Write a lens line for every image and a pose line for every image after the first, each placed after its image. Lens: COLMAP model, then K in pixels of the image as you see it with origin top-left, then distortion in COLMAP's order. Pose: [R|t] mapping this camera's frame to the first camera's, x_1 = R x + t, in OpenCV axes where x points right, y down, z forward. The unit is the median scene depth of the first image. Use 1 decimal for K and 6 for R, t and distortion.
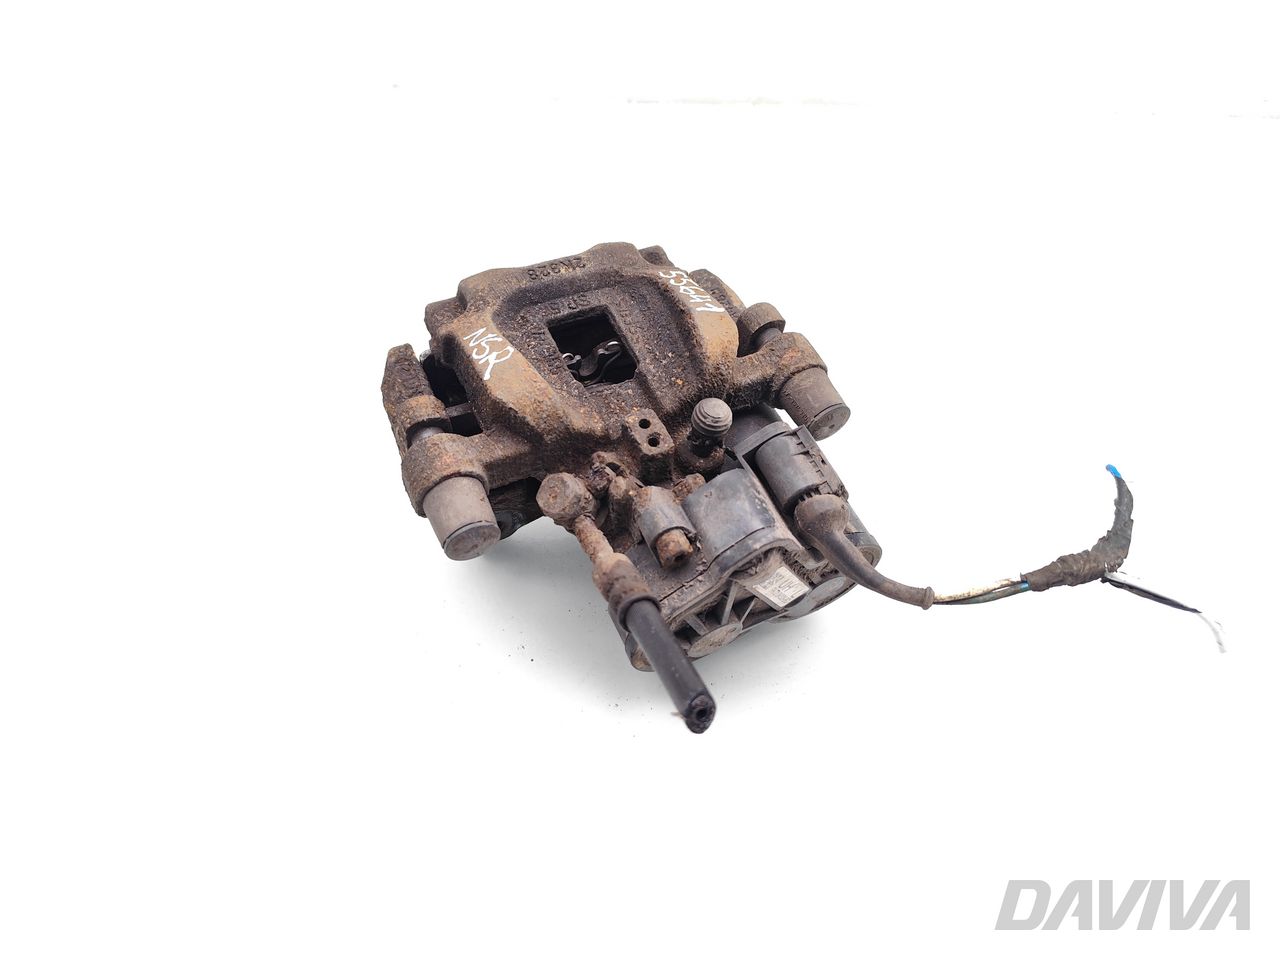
lens RADIAL K [[911.1, 0, 640.0], [0, 911.1, 480.0], [0, 0, 1]] dist [0.004618, 0.000180]
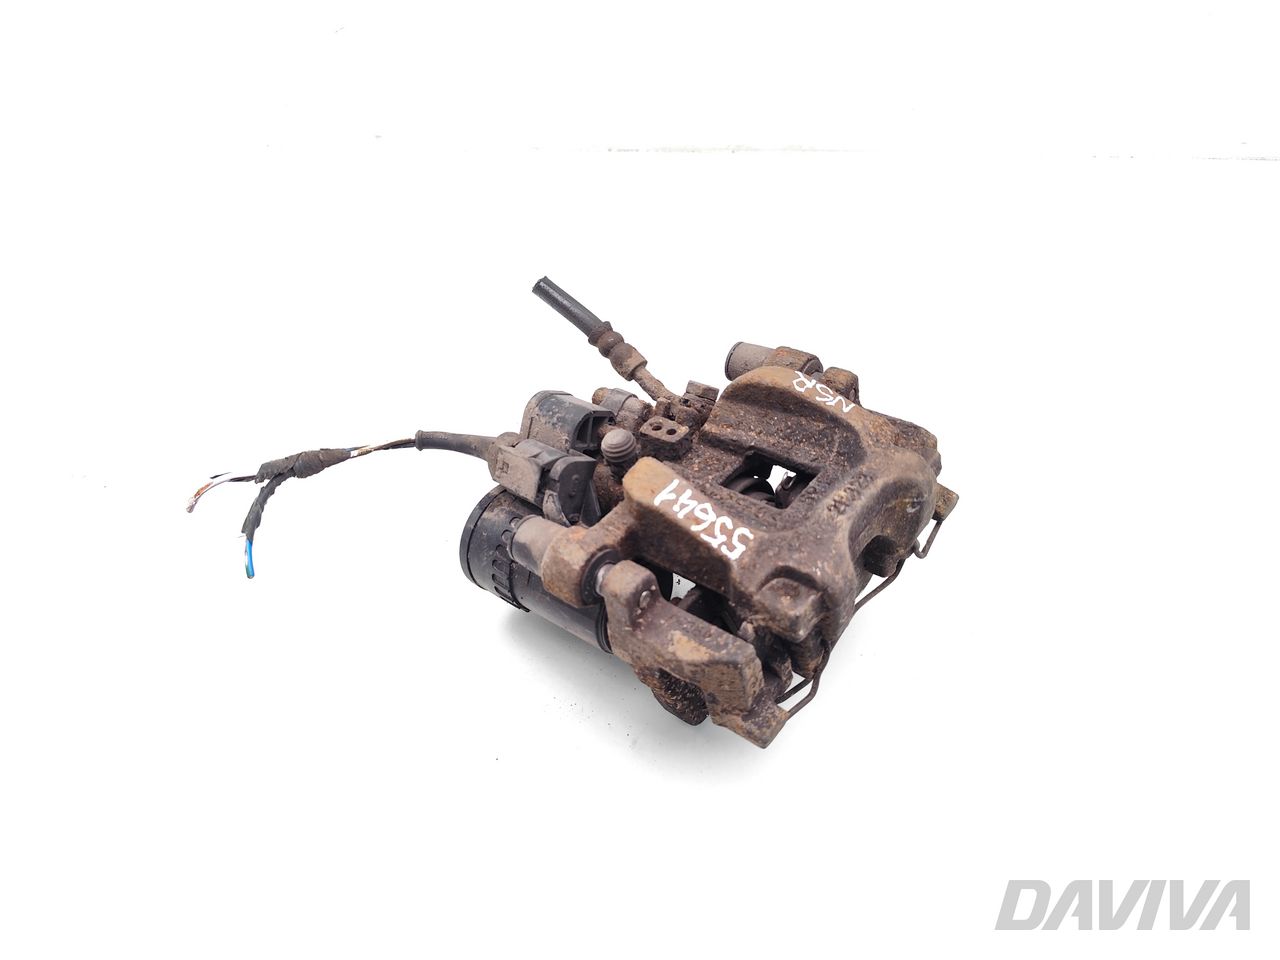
lens RADIAL K [[911.1, 0, 640.0], [0, 911.1, 480.0], [0, 0, 1]] dist [0.004618, 0.000180]
pose [[-0.908933, 0.284254, -0.305024, 0.391677], [-0.306337, 0.040987, 0.951040, -1.092426], [0.282839, 0.957873, 0.049823, 0.946506]]
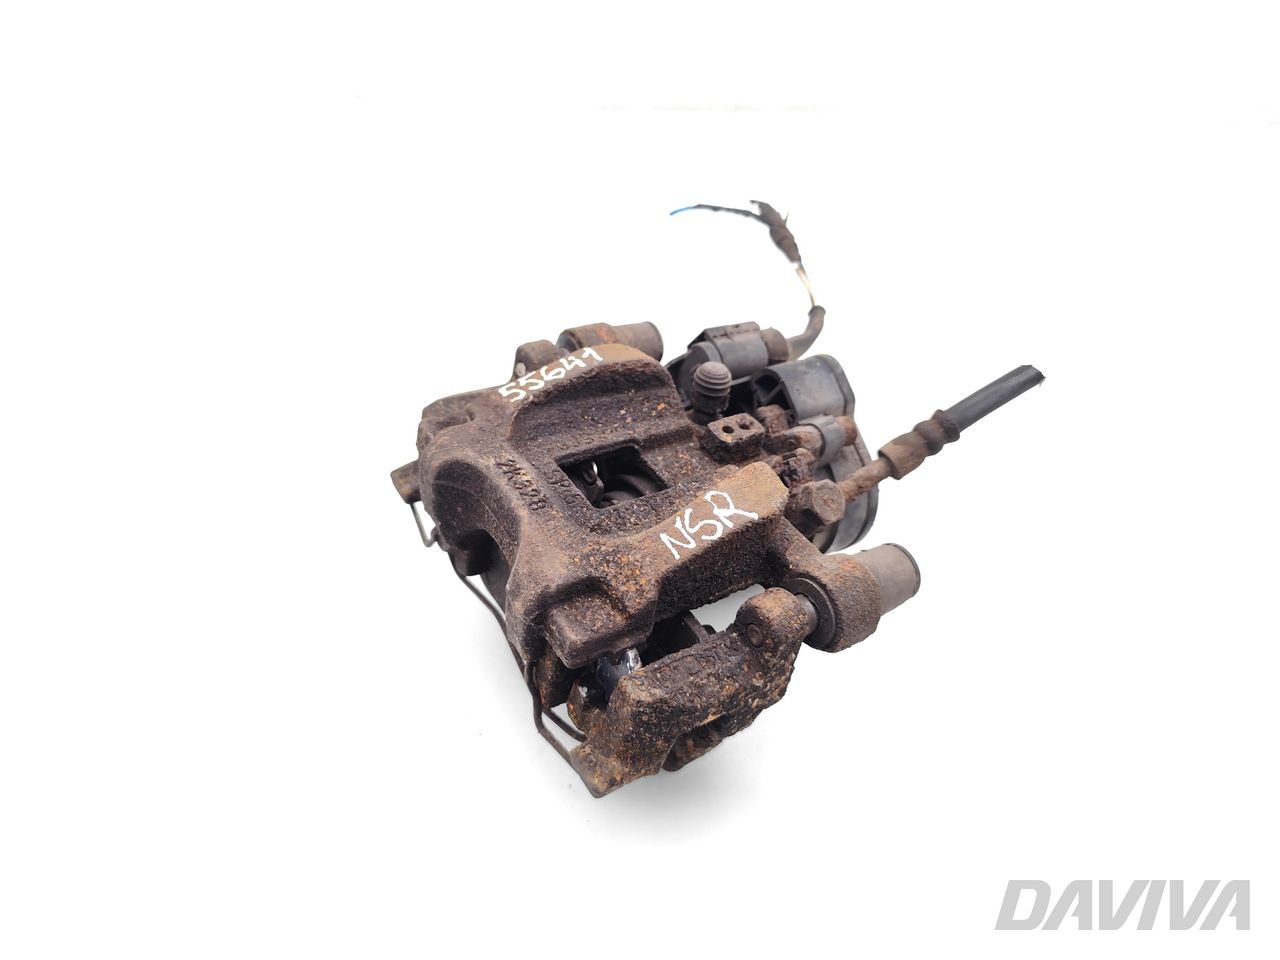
lens RADIAL K [[911.1, 0, 640.0], [0, 911.1, 480.0], [0, 0, 1]] dist [0.004618, 0.000180]
pose [[-0.130233, -0.728875, 0.672147, -0.658951], [0.684532, 0.424319, 0.592764, -0.662297], [-0.717255, 0.537304, 0.443678, 0.629671]]
